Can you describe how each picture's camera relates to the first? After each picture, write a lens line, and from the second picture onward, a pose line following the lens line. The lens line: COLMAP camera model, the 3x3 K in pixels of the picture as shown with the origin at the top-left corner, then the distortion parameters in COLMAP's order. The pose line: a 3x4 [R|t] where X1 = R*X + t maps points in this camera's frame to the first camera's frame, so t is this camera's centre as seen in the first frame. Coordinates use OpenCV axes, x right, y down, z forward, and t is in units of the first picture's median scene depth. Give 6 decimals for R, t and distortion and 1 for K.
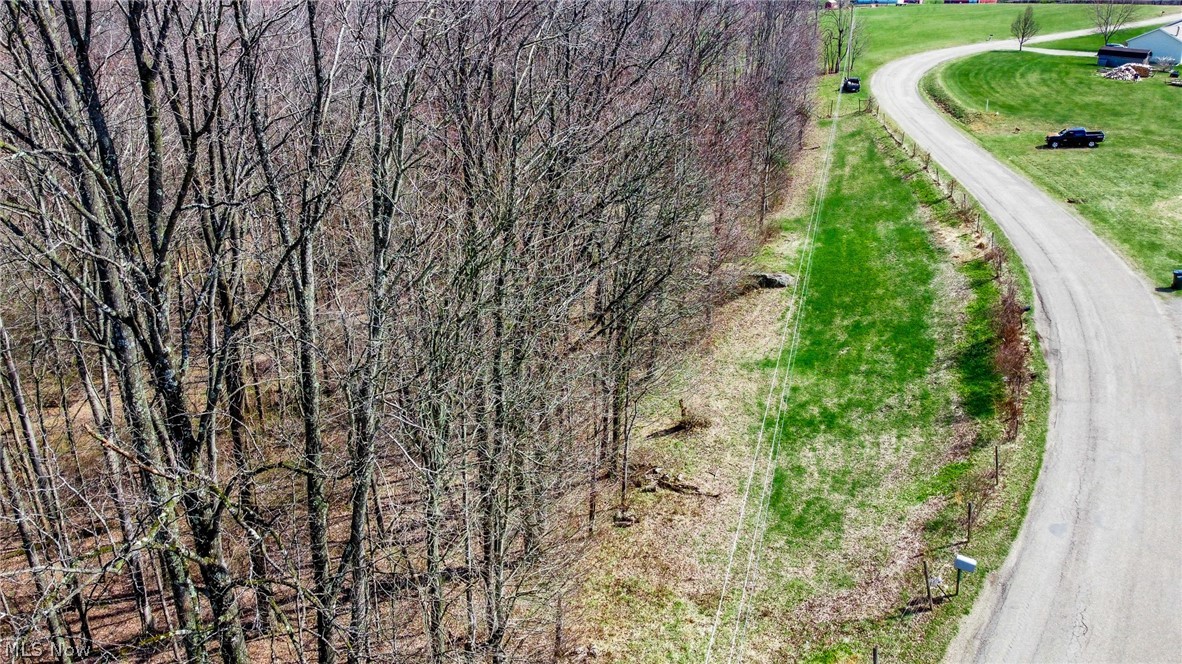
lens RADIAL K [[890.5, 0, 588.5], [0, 890.5, 332.3], [0, 0, 1]] dist [-0.011854, 0.001094]
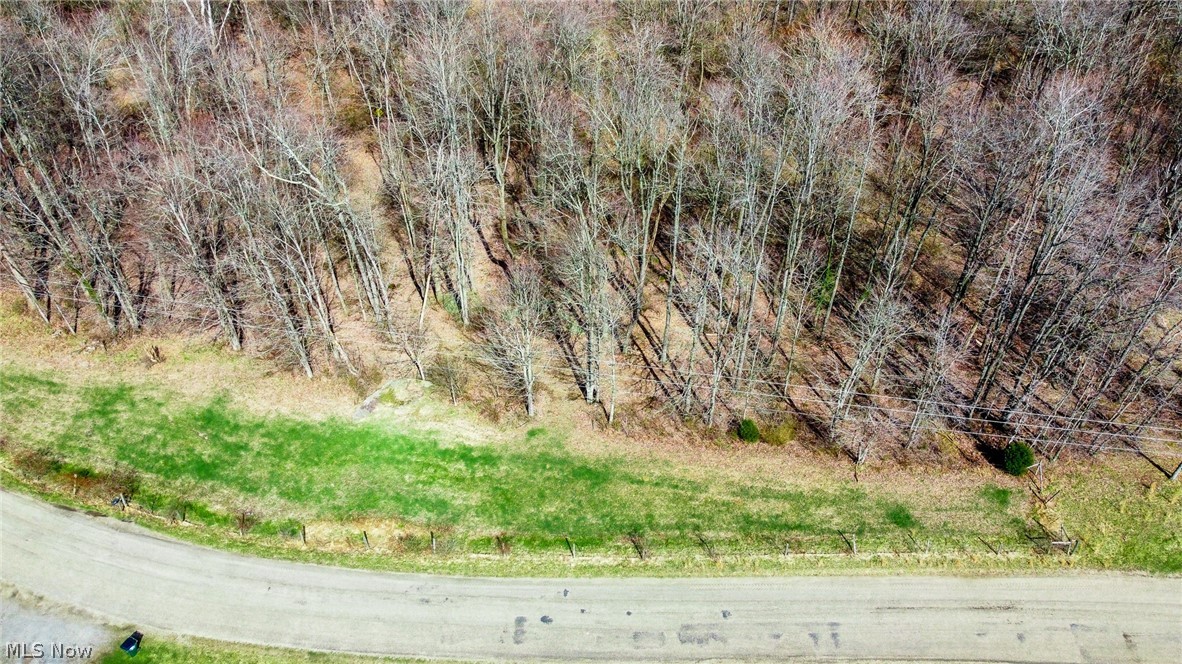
lens RADIAL K [[890.5, 0, 594.1], [0, 890.5, 333.3], [0, 0, 1]] dist [-0.011854, 0.001094]
pose [[0.080467, 0.696649, -0.712885, 1.328865], [-0.391003, 0.679940, 0.620321, -1.283814], [0.916865, 0.228825, 0.327105, 1.207977]]
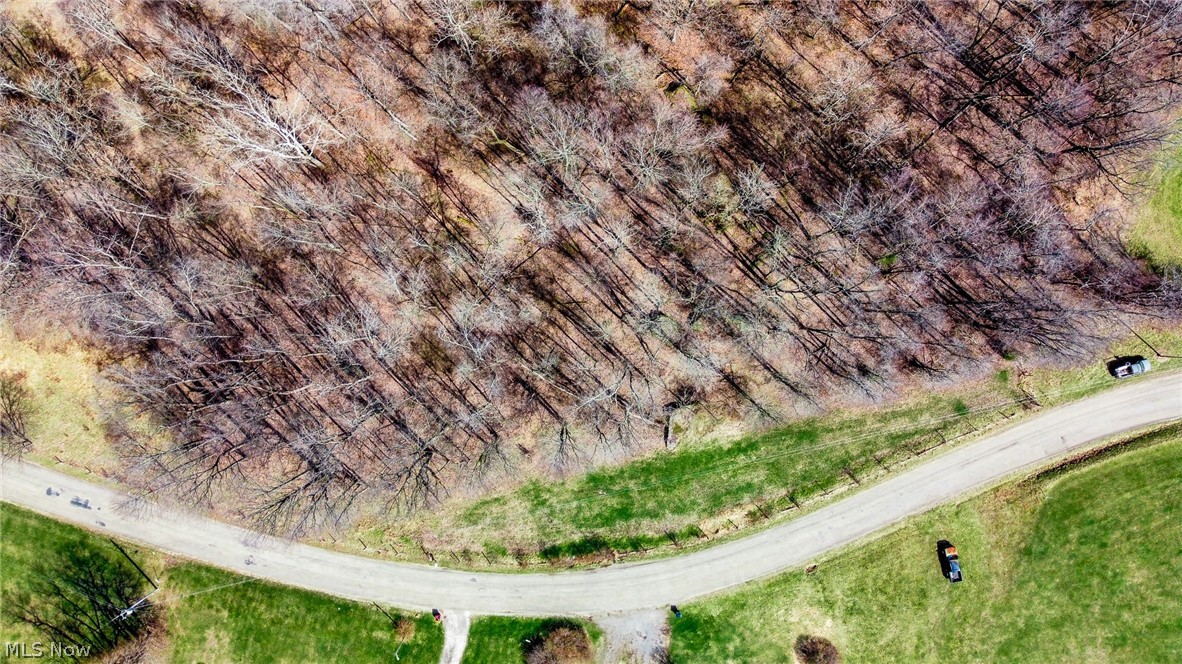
lens RADIAL K [[890.5, 0, 585.6], [0, 890.5, 323.8], [0, 0, 1]] dist [-0.011854, 0.001094]
pose [[0.492351, 0.870200, 0.018476, -0.214767], [-0.329635, 0.166774, 0.929262, -2.655968], [0.805563, -0.463614, 0.368960, 0.302803]]
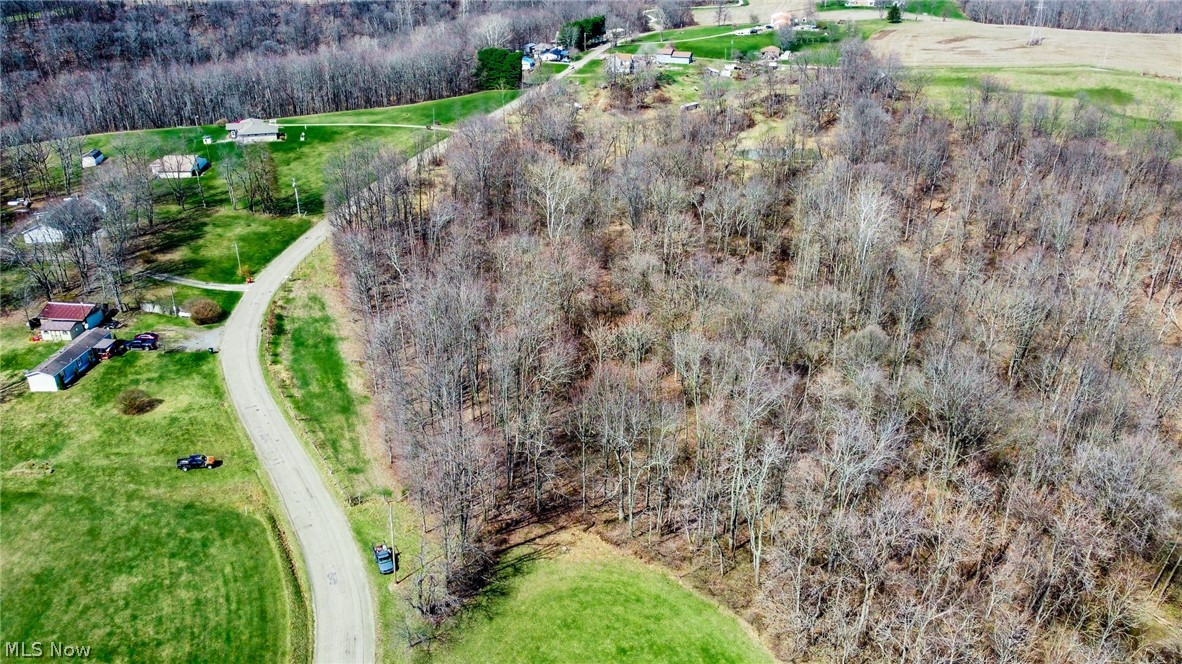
lens RADIAL K [[890.5, 0, 586.4], [0, 890.5, 327.9], [0, 0, 1]] dist [-0.011854, 0.001094]
pose [[-0.802726, 0.250321, -0.541267, 1.416855], [-0.235924, 0.700285, 0.673751, -2.758468], [0.547696, 0.668535, -0.503080, 3.562798]]
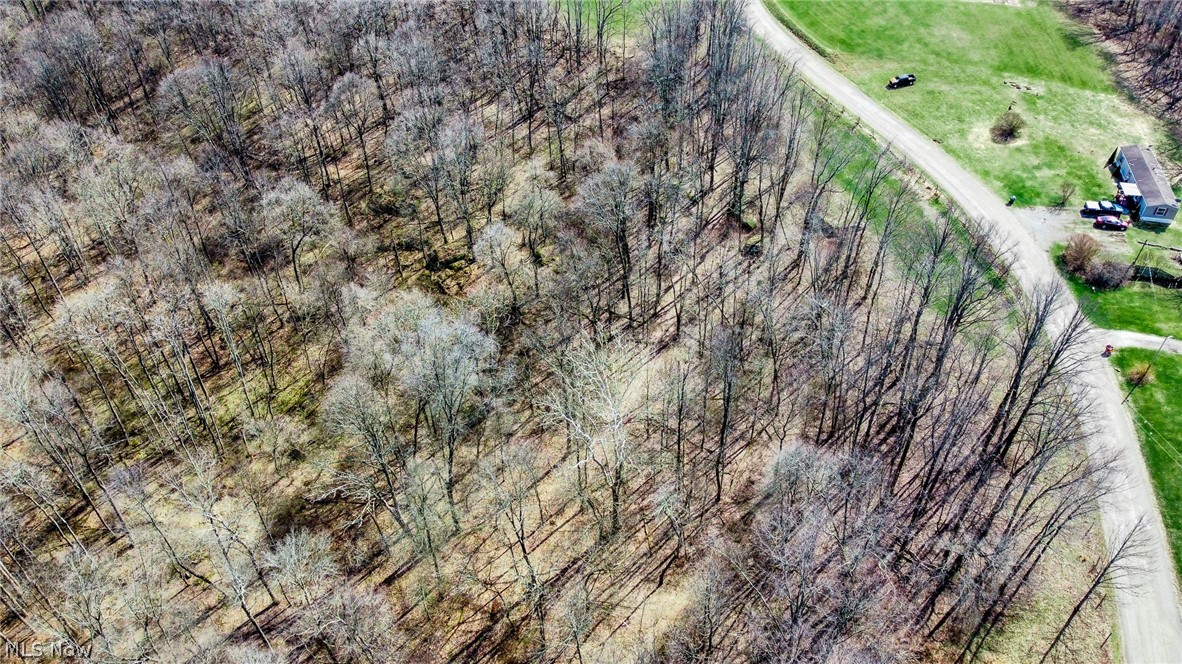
lens RADIAL K [[890.5, 0, 594.1], [0, 890.5, 331.6], [0, 0, 1]] dist [-0.011854, 0.001094]
pose [[0.865054, -0.351675, 0.357779, -1.751728], [0.212919, 0.903112, 0.372900, -1.104372], [-0.454254, -0.246401, 0.856119, -0.952705]]
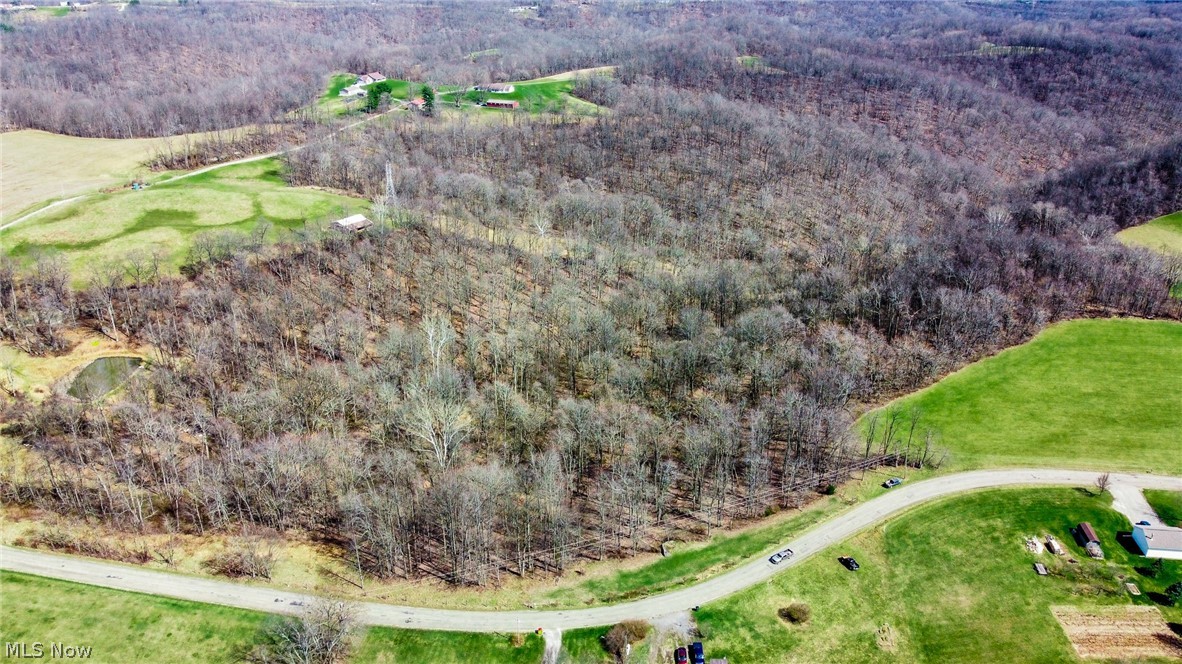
lens RADIAL K [[890.5, 0, 590.3], [0, 890.5, 334.7], [0, 0, 1]] dist [-0.011854, 0.001094]
pose [[0.629351, 0.326386, -0.705258, 2.937471], [-0.305273, 0.938407, 0.161868, -1.780442], [0.714650, 0.113425, 0.690224, -2.230301]]
